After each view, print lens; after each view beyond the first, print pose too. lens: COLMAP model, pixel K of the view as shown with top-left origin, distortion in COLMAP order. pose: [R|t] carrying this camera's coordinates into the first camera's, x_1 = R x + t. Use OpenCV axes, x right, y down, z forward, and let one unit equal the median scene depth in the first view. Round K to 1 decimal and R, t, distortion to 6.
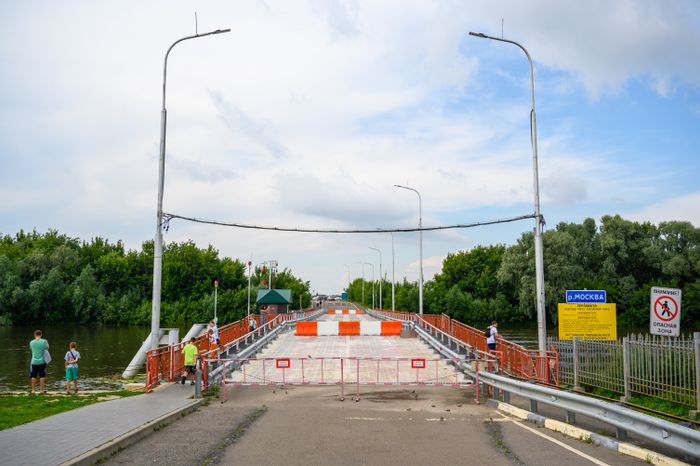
lens RADIAL K [[698.1, 0, 349.1], [0, 698.1, 233.4], [0, 0, 1]] dist [0.017340, 0.000000]
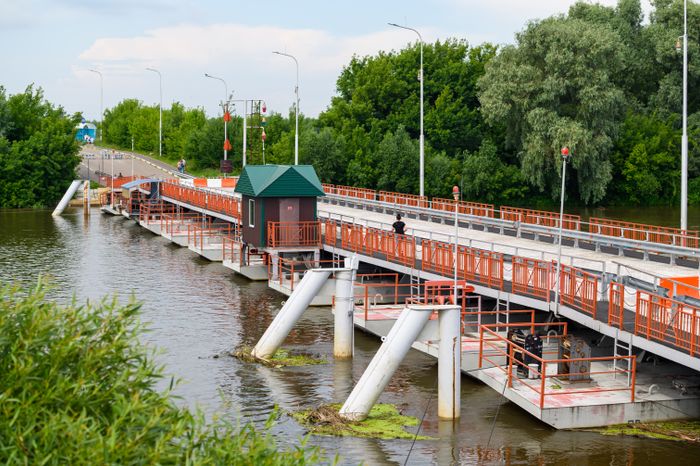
lens RADIAL K [[1405.1, 0, 350.5], [0, 1405.1, 232.7], [0, 0, 1]] dist [-0.162514, 0.000000]
pose [[0.959379, -0.016321, 0.281650, -0.157433], [-0.032154, 0.985494, 0.166636, -0.014854], [-0.280284, -0.168923, 0.944937, 0.059210]]
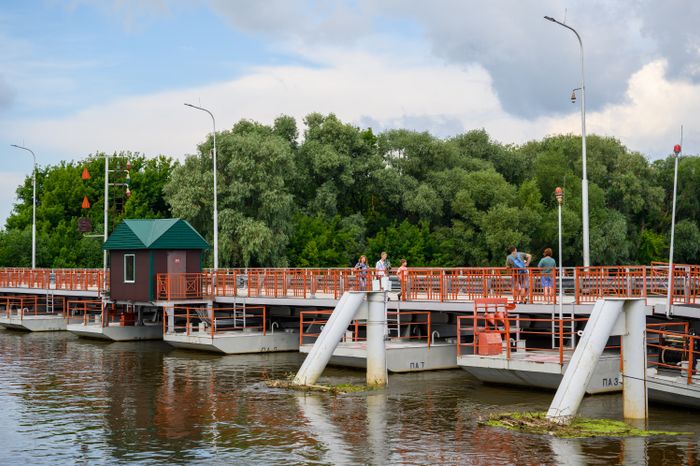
lens RADIAL K [[1182.8, 0, 348.8], [0, 1182.8, 235.4], [0, 0, 1]] dist [-0.017957, 0.000000]
pose [[0.805224, 0.010180, 0.592883, -0.224335], [-0.054465, 0.996896, 0.056855, 0.020337], [-0.590464, -0.078072, 0.803279, 0.159747]]
